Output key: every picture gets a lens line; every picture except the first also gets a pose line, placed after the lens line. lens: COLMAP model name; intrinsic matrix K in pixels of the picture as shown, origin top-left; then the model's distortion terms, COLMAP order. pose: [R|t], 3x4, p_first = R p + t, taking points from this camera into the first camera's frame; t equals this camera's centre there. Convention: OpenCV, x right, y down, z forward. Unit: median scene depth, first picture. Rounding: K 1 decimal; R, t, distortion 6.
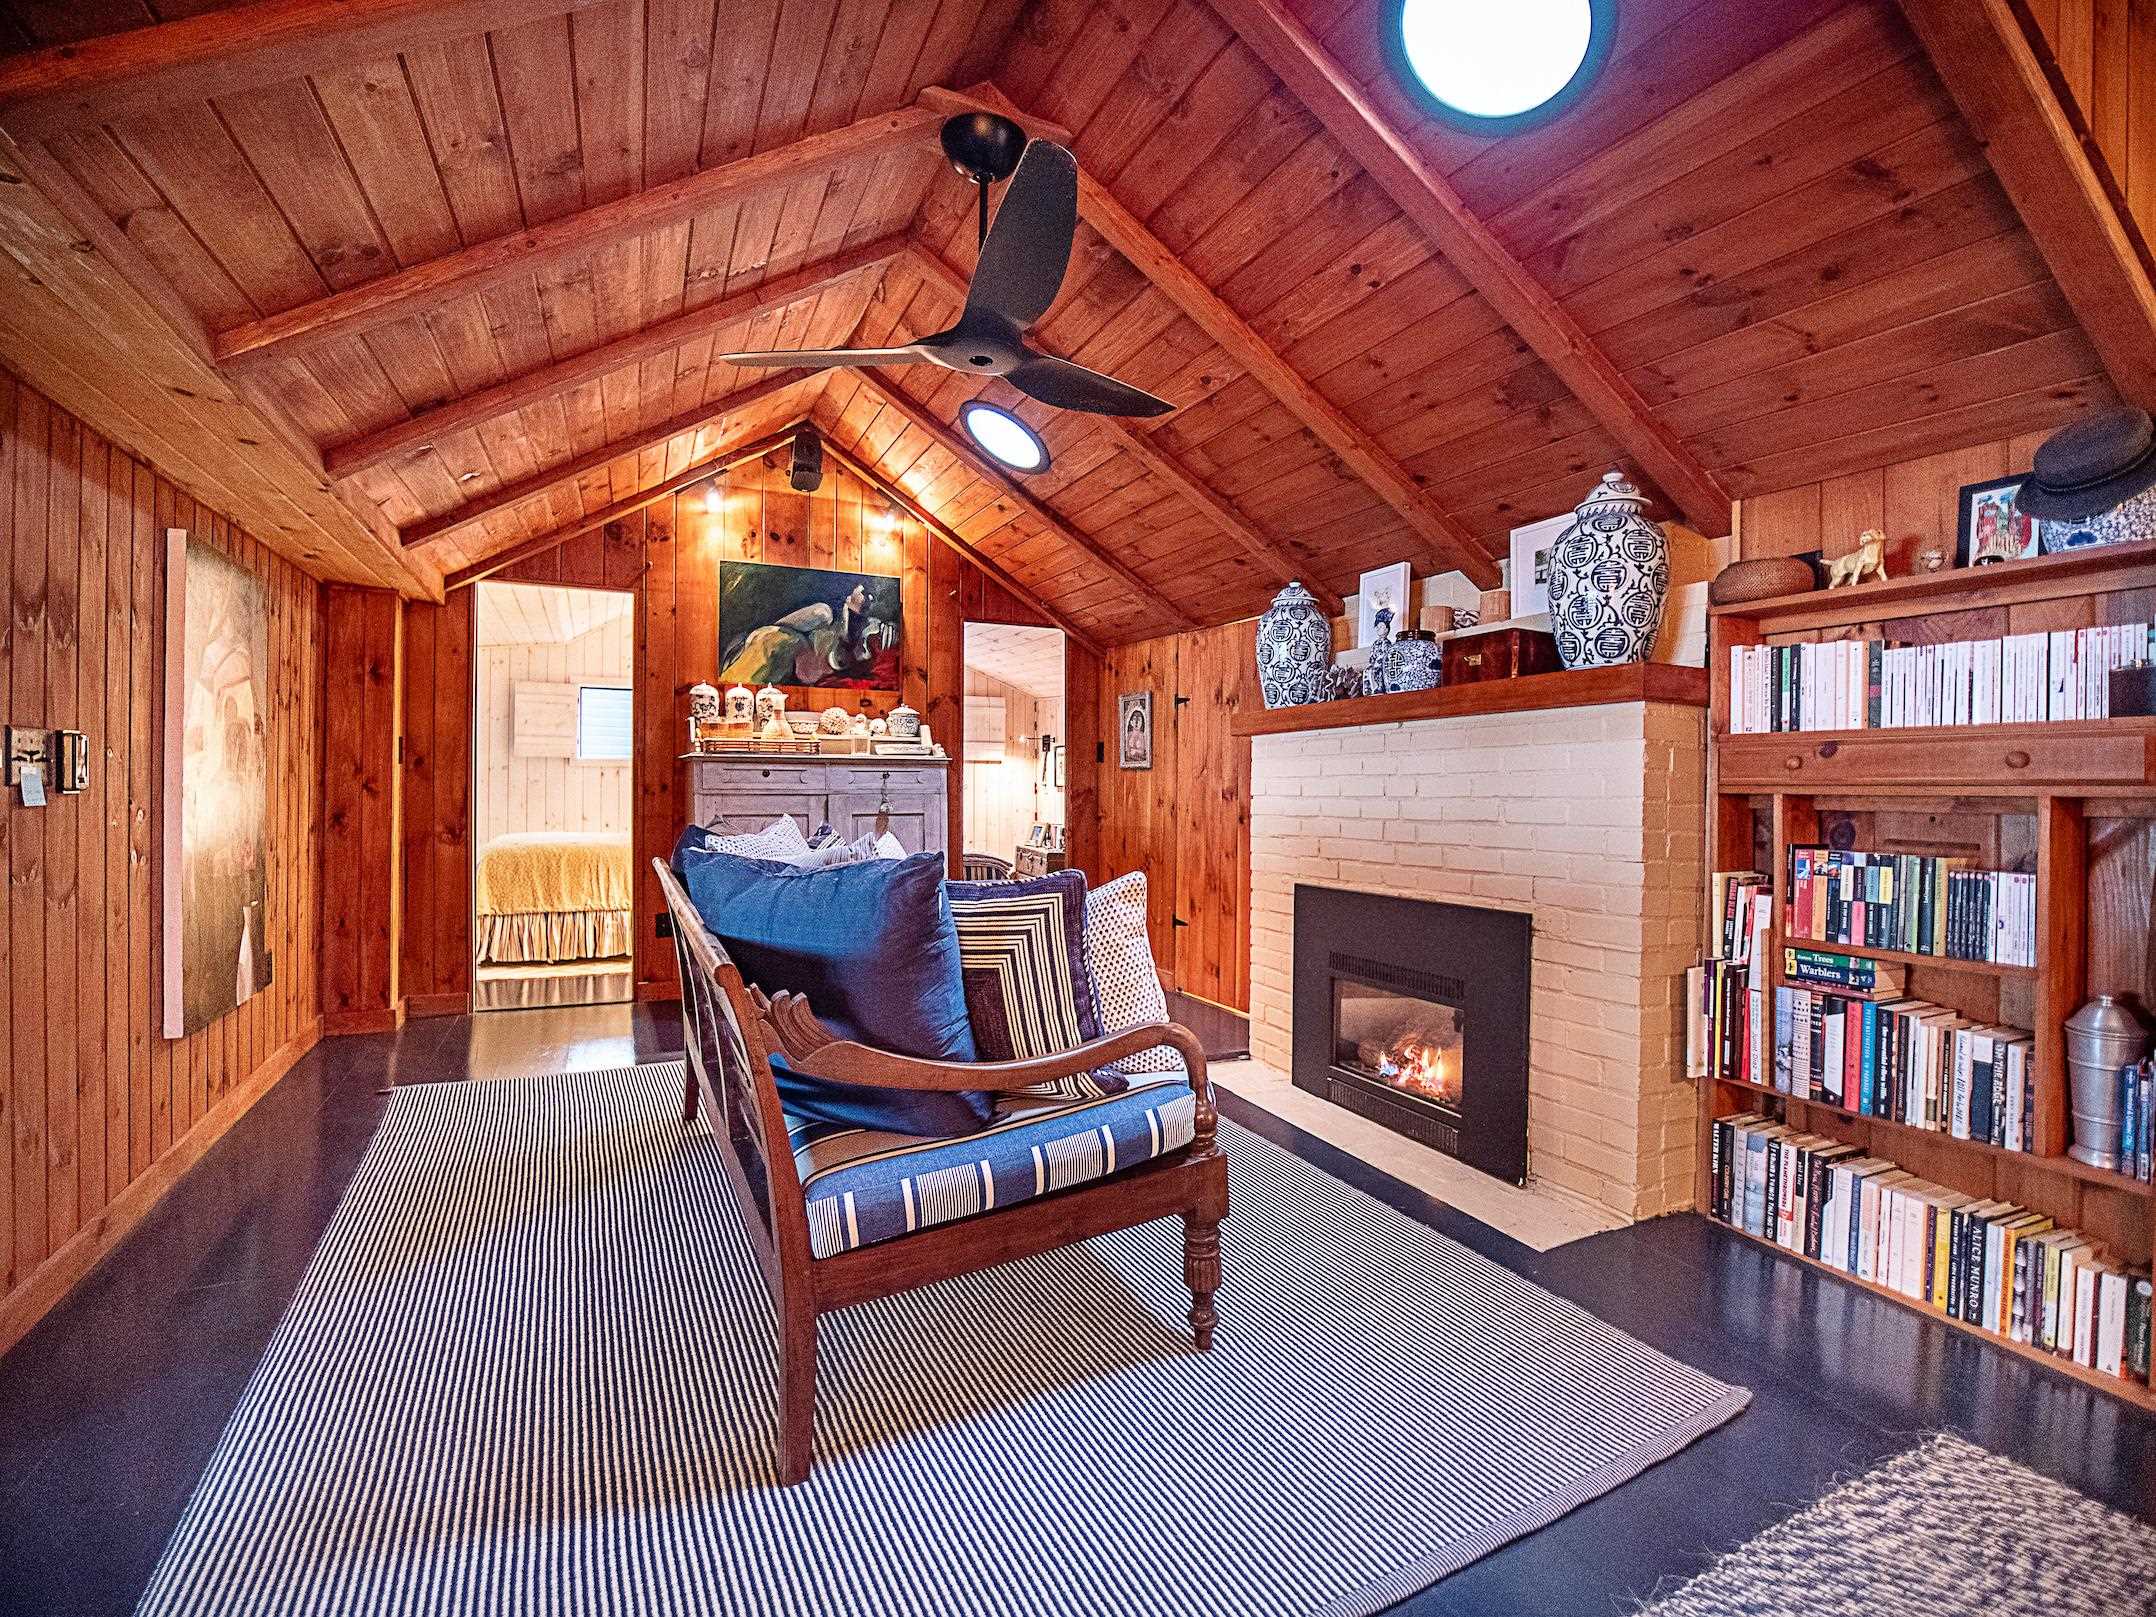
lens RADIAL K [[989.0, 0, 1075.2], [0, 989.0, 798.1], [0, 0, 1]] dist [-0.019113, -0.000869]
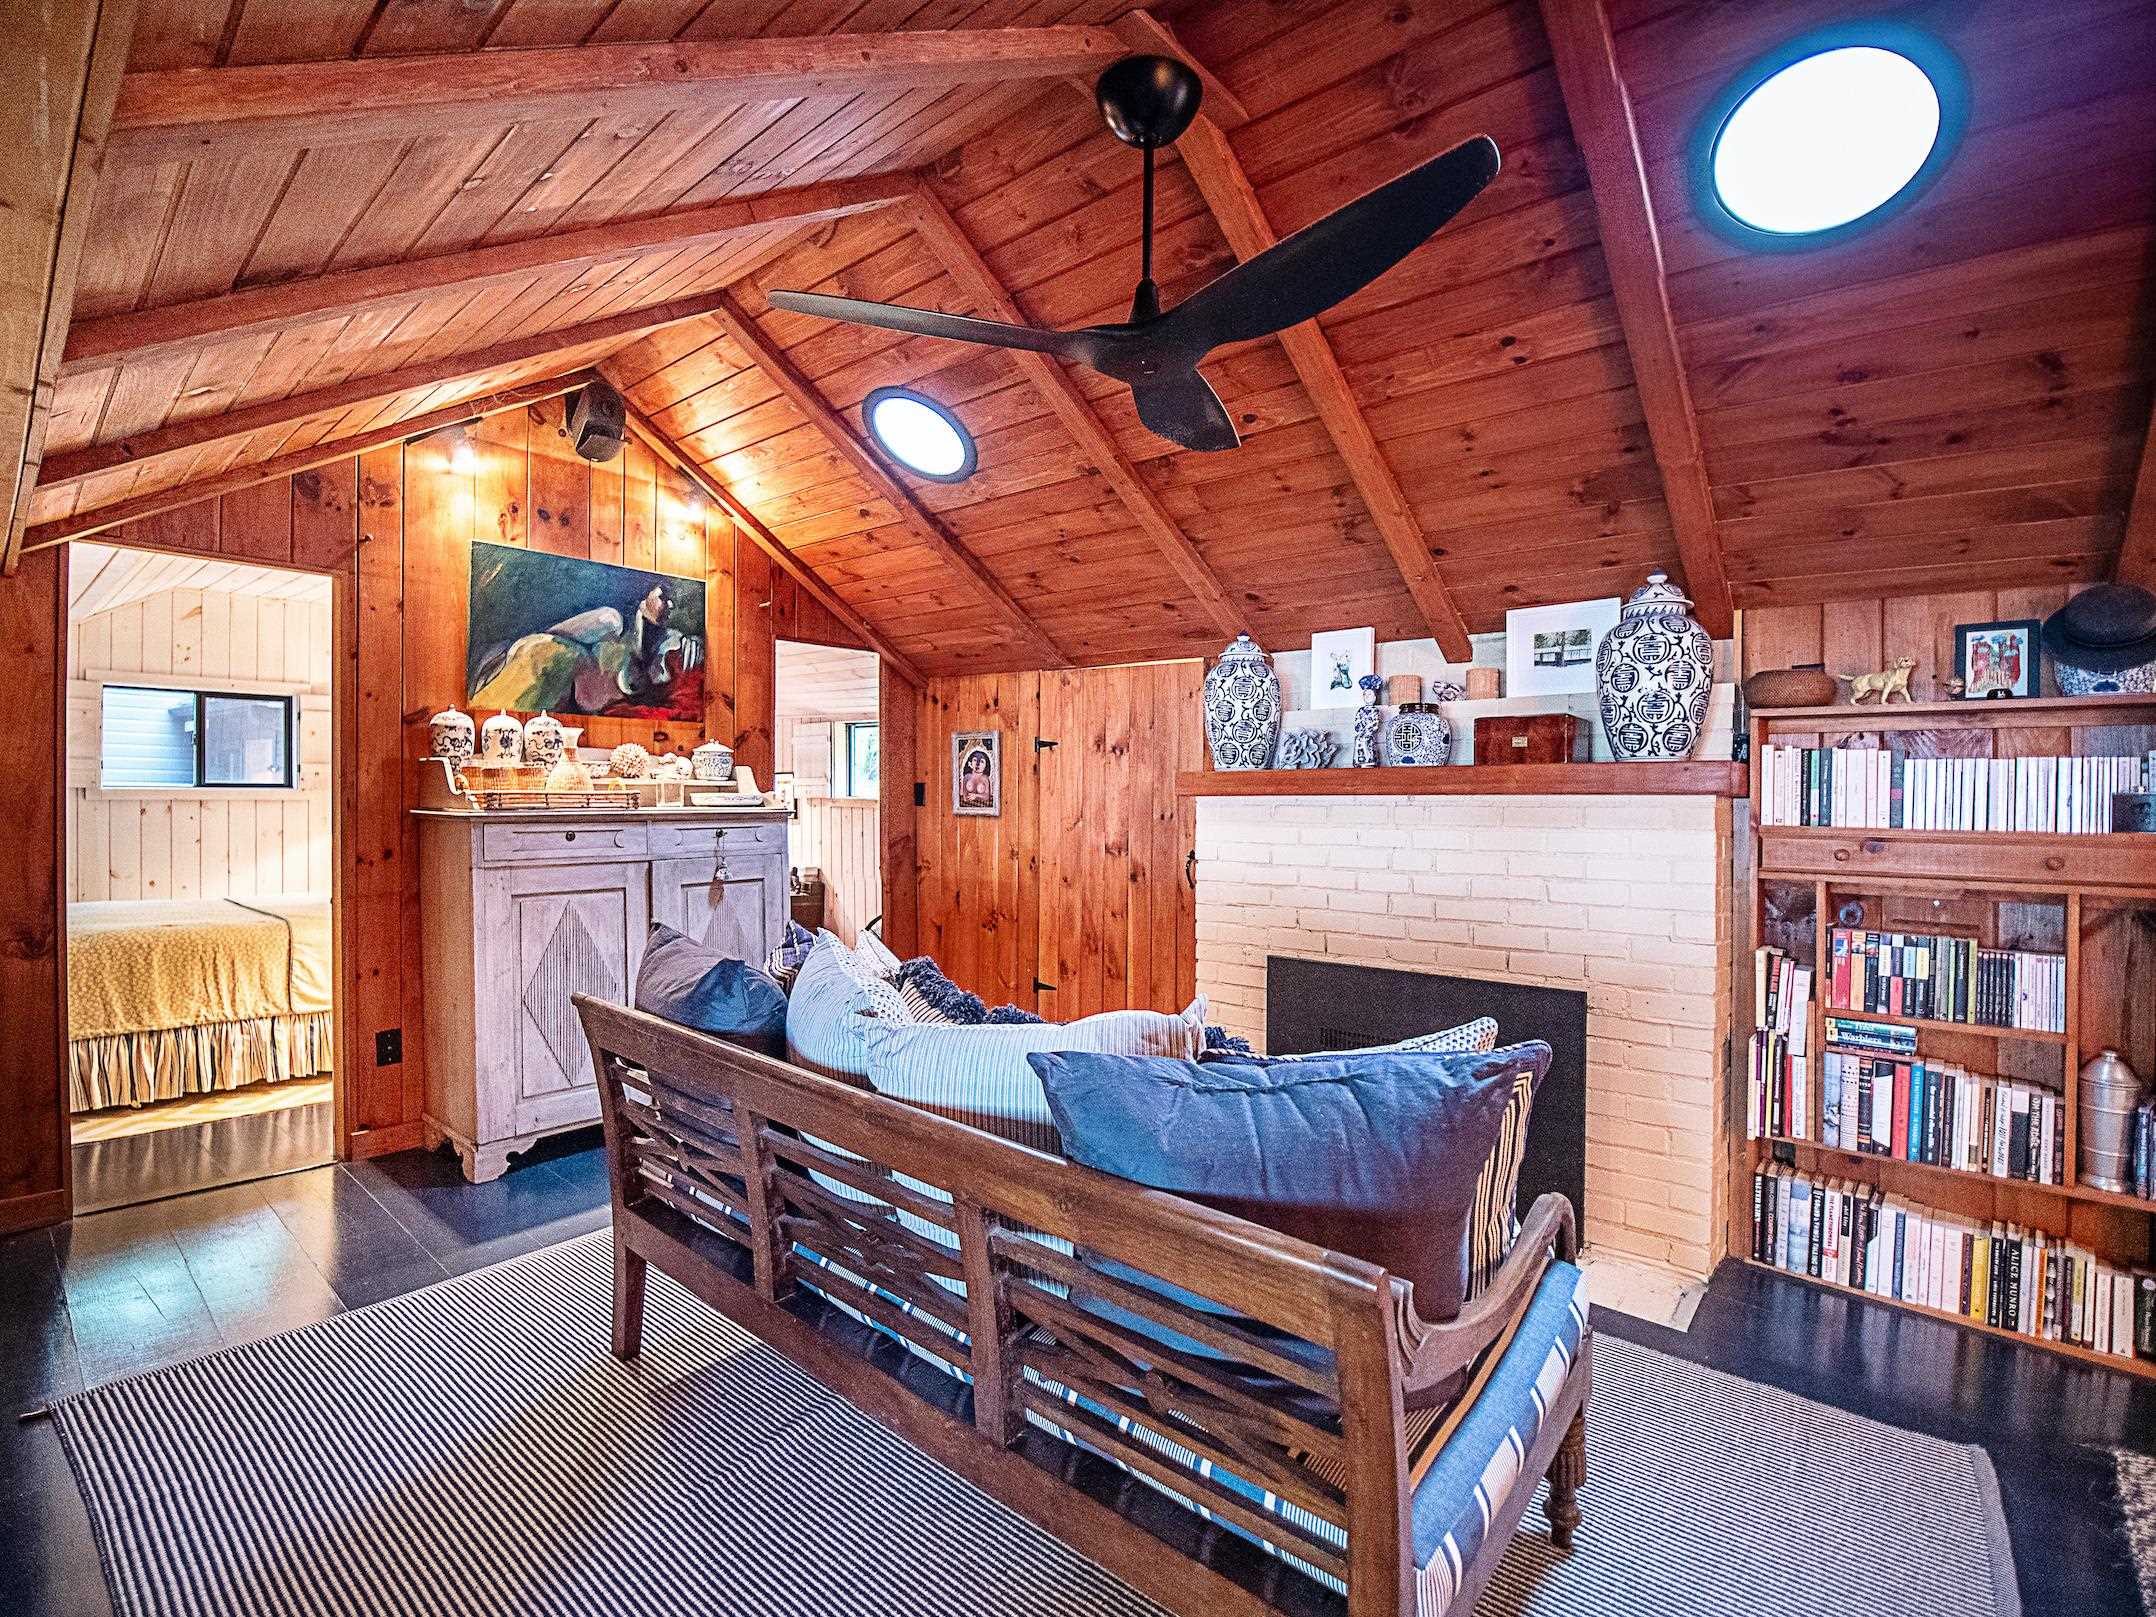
lens RADIAL K [[1005.5, 0, 1081.8], [0, 1005.5, 810.1], [0, 0, 1]] dist [-0.020072, -0.000365]
pose [[0.914790, -0.004927, 0.403900, -0.489019], [0.002462, 0.999975, 0.006623, -0.090019], [-0.403922, -0.005064, 0.914779, 0.278116]]
